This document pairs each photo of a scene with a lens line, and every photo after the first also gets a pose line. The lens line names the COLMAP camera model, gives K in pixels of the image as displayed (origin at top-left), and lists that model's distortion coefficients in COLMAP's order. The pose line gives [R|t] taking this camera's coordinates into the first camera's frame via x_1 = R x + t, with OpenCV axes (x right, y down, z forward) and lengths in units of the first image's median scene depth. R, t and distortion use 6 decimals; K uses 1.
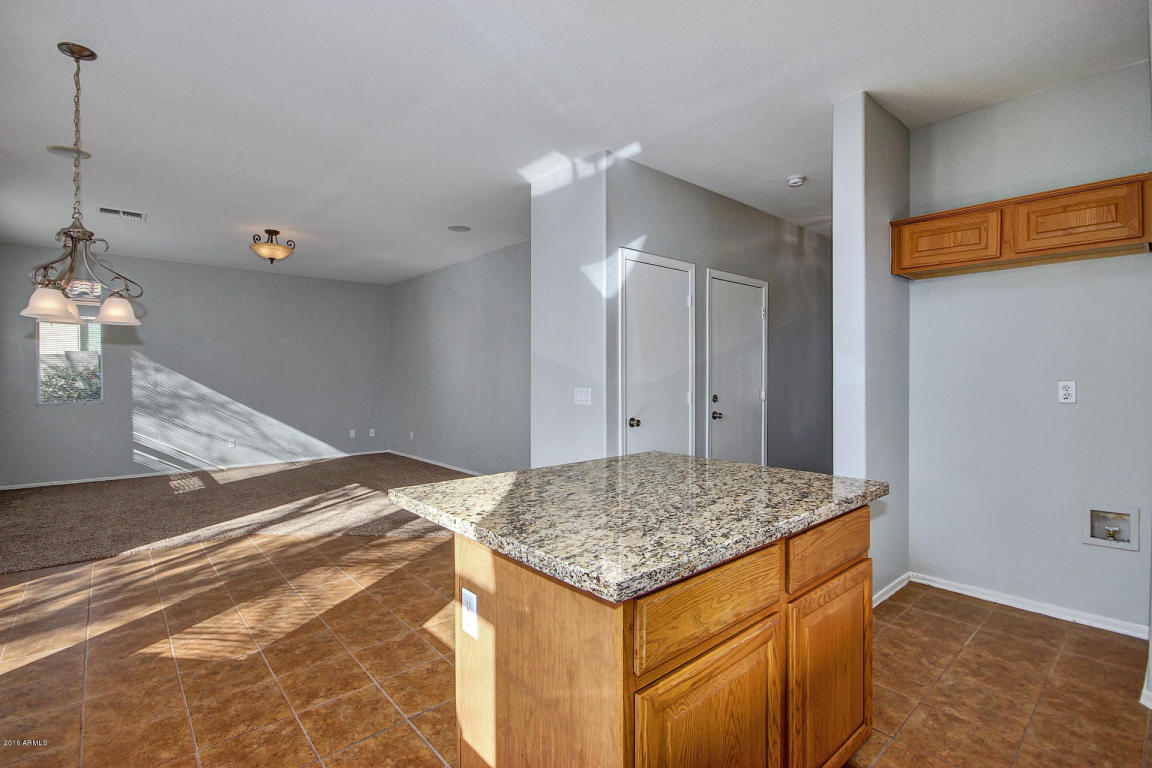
lens RADIAL K [[526.6, 0, 579.2], [0, 526.6, 376.2], [0, 0, 1]] dist [0.005539, -0.000271]
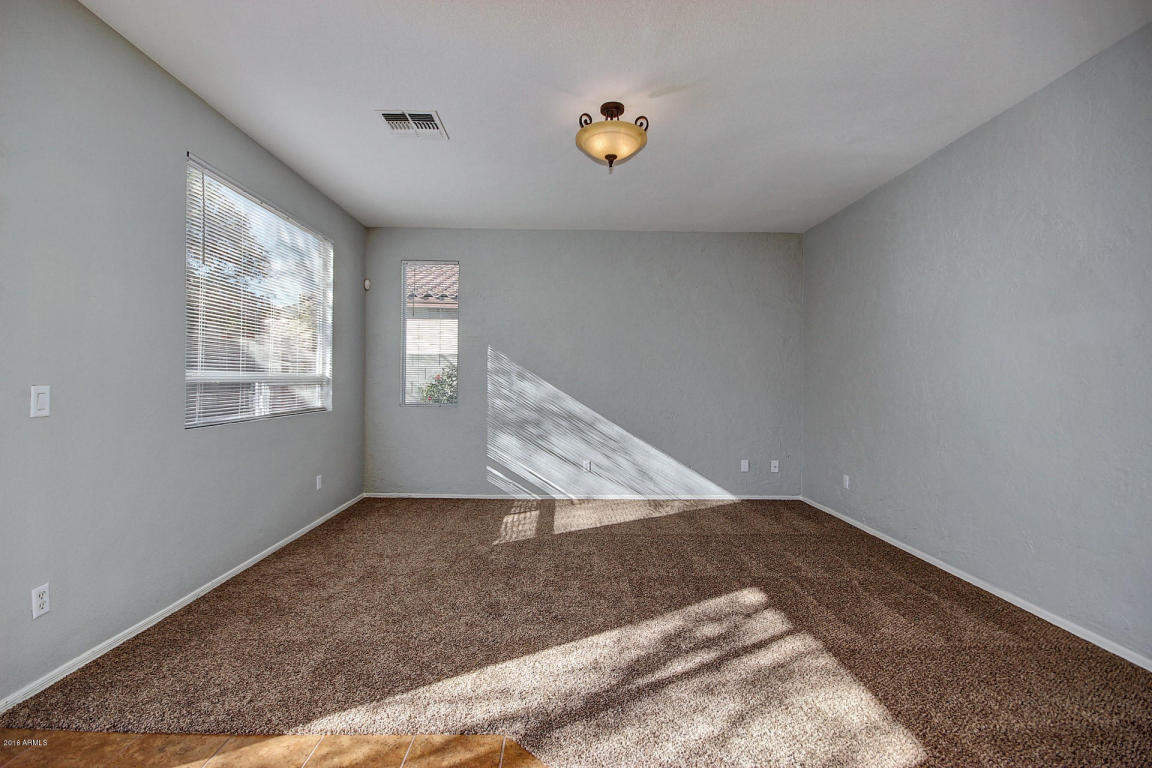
lens RADIAL K [[526.6, 0, 575.5], [0, 526.6, 391.9], [0, 0, 1]] dist [0.005539, -0.000271]
pose [[0.722558, 0.015914, -0.691127, -0.202173], [-0.025544, 0.999667, -0.003688, 0.012707], [0.690838, 0.020319, 0.722724, 0.505696]]
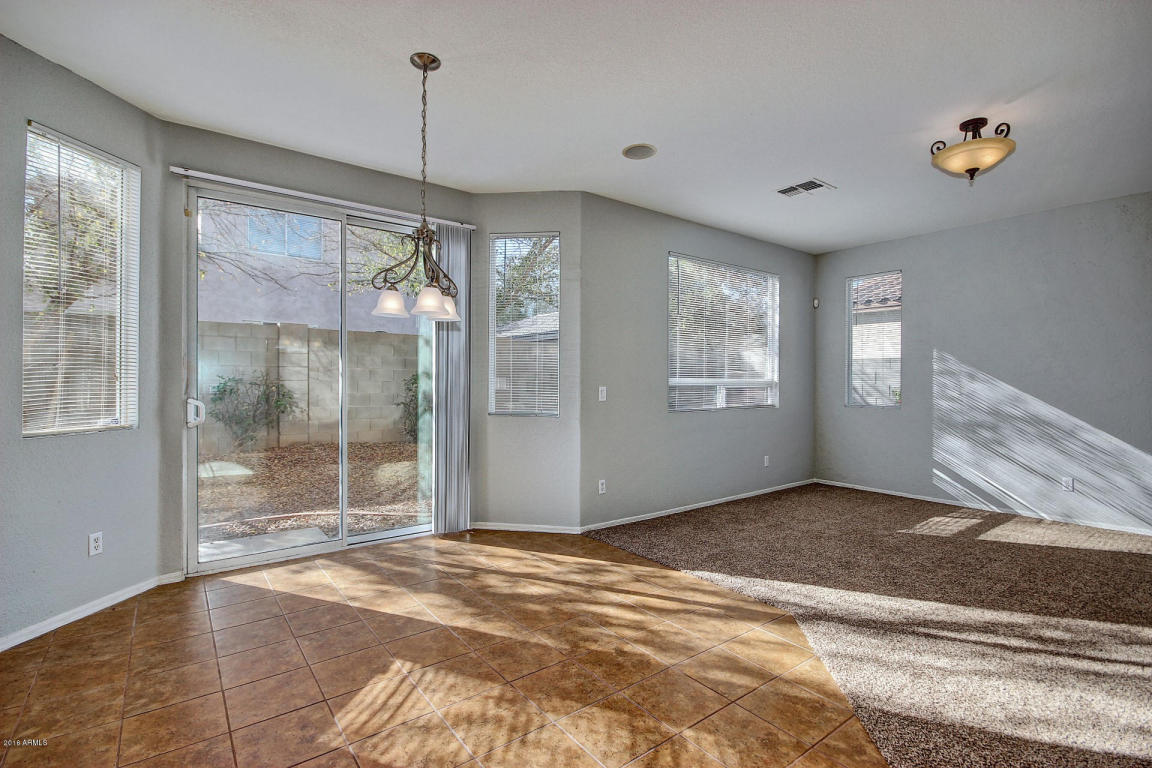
lens RADIAL K [[526.6, 0, 574.4], [0, 526.6, 390.6], [0, 0, 1]] dist [0.005539, -0.000271]
pose [[-0.122933, 0.012908, -0.992331, 0.022811], [-0.024319, 0.999576, 0.016015, 0.009587], [0.992117, 0.026101, -0.122567, 0.555727]]
